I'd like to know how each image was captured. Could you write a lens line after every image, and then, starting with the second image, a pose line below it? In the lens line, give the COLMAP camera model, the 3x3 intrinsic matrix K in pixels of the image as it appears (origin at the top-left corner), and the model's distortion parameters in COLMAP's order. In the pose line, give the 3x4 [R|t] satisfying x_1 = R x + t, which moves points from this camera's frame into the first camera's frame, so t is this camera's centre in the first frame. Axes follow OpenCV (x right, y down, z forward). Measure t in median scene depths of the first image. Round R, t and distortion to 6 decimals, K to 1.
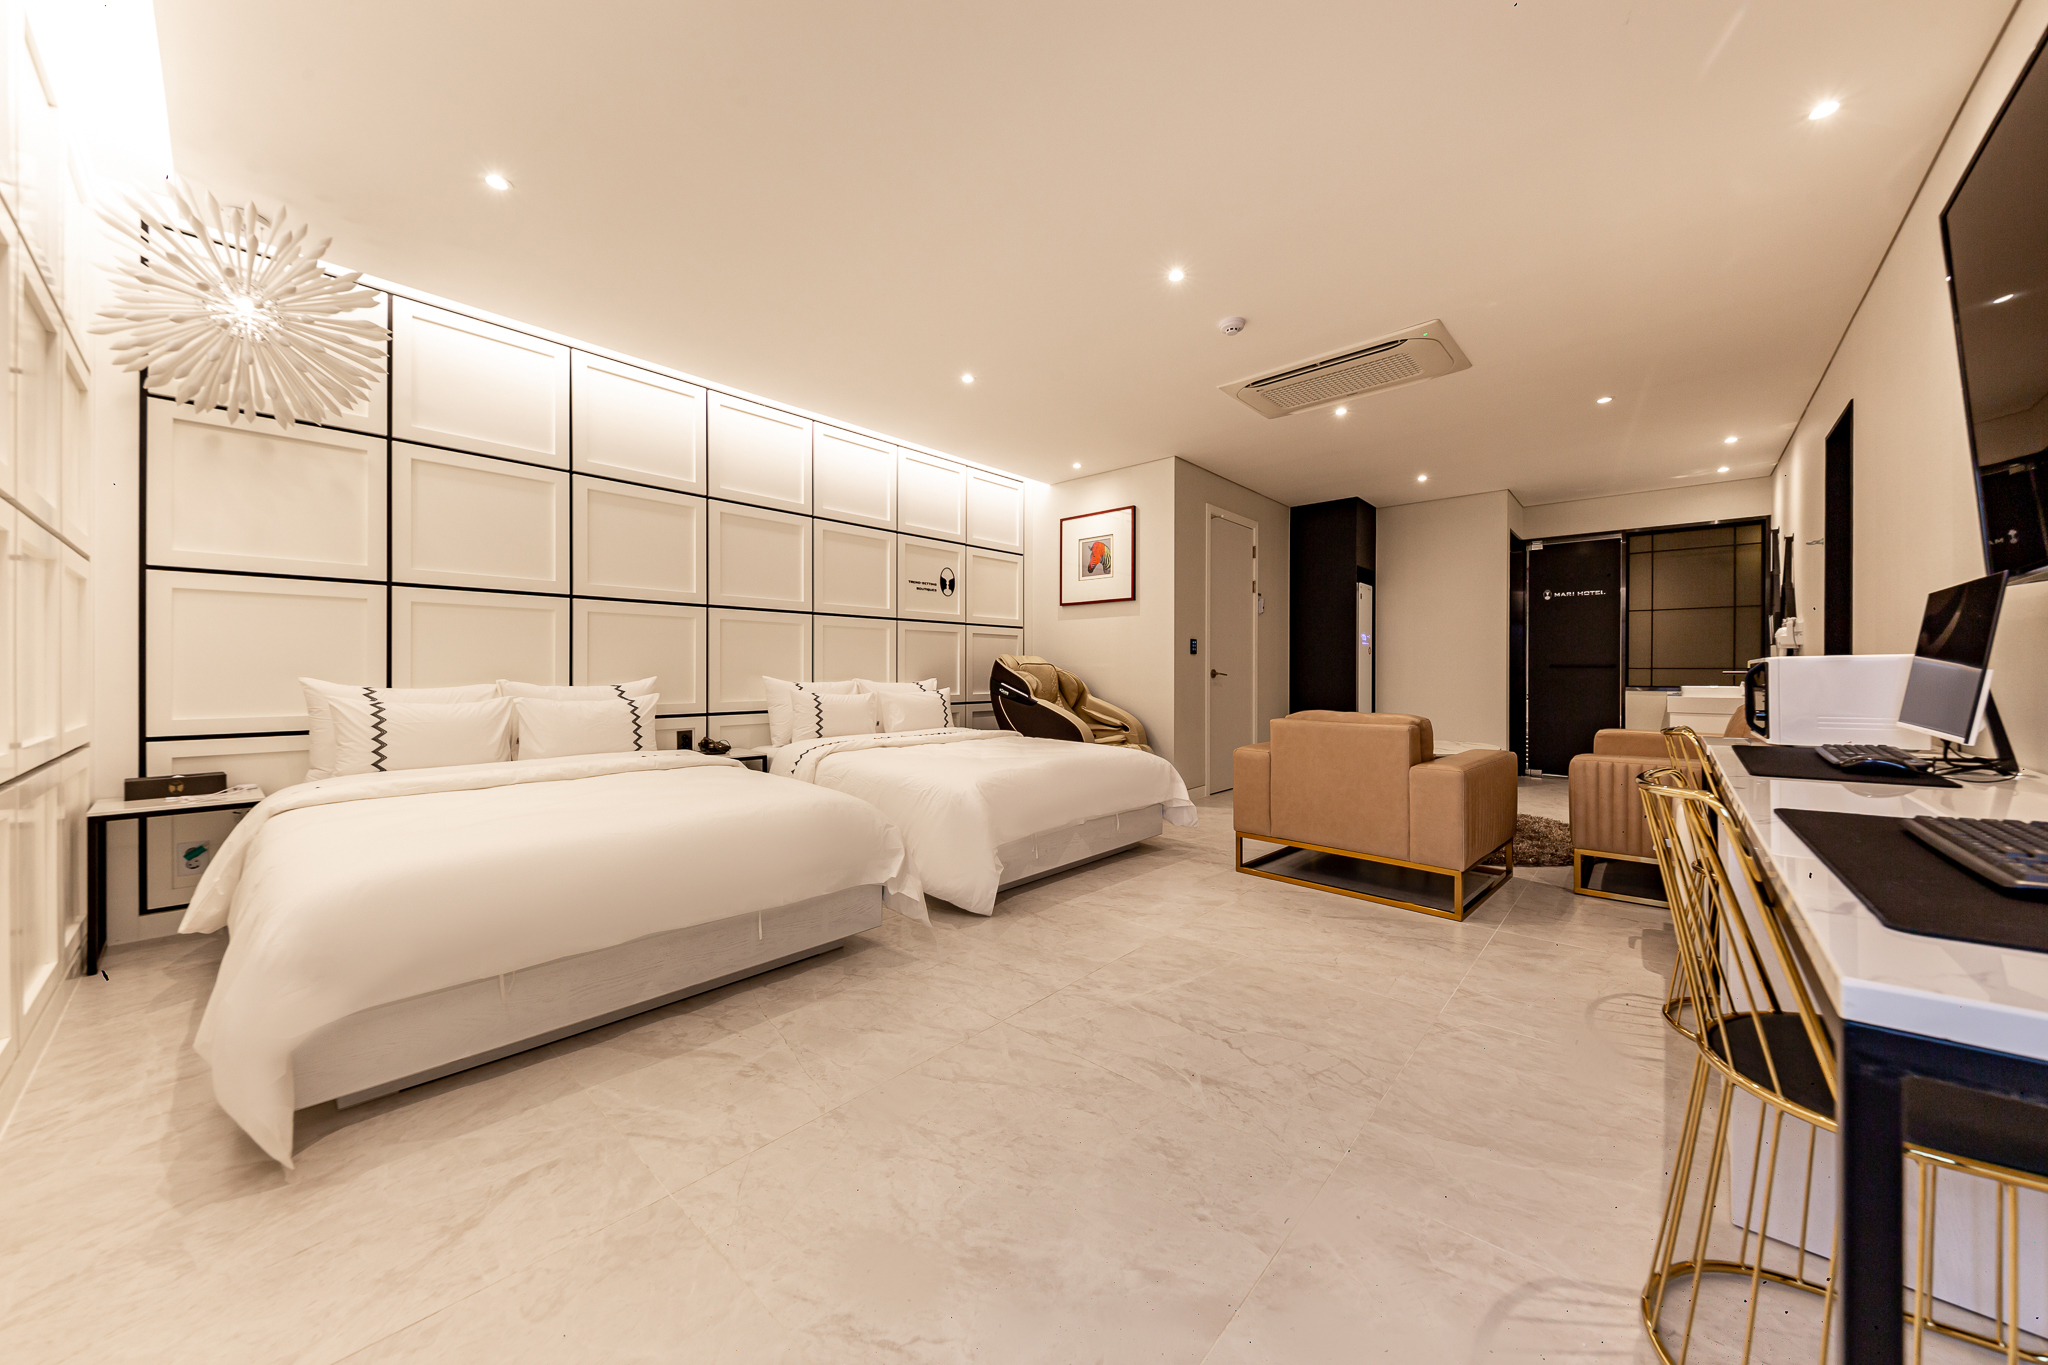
lens RADIAL K [[707.2, 0, 1021.9], [0, 707.2, 671.7], [0, 0, 1]] dist [0.023481, -0.007898]
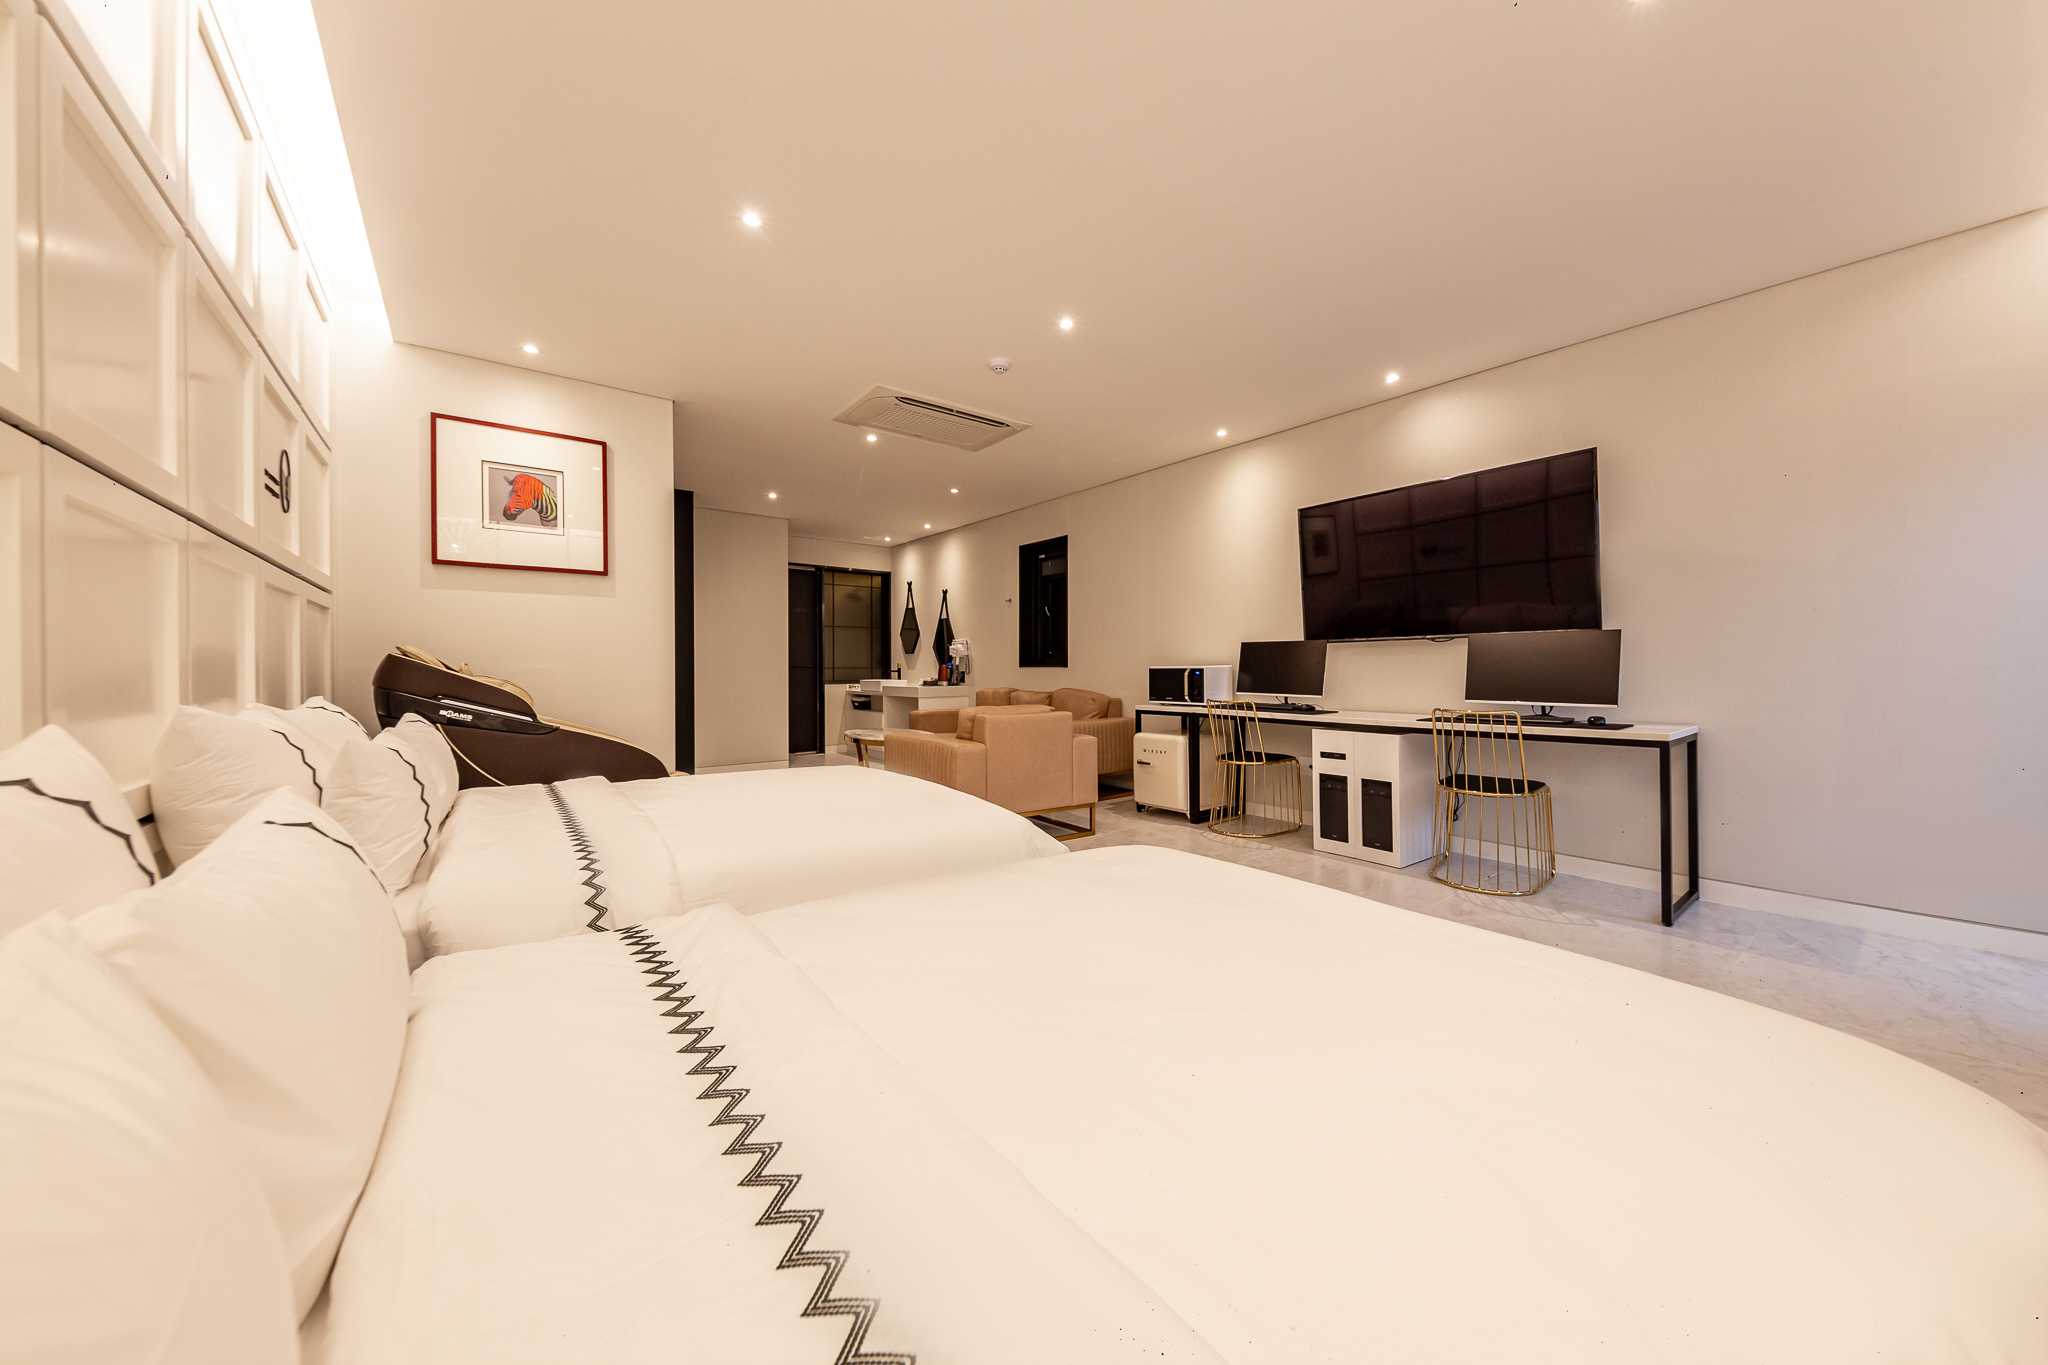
lens RADIAL K [[707.2, 0, 1021.9], [0, 707.2, 671.7], [0, 0, 1]] dist [0.023481, -0.007898]
pose [[0.167374, -0.008893, 0.985853, -0.471696], [0.001503, 0.999960, 0.008765, -0.009903], [-0.985892, 0.000015, 0.167381, 0.460399]]
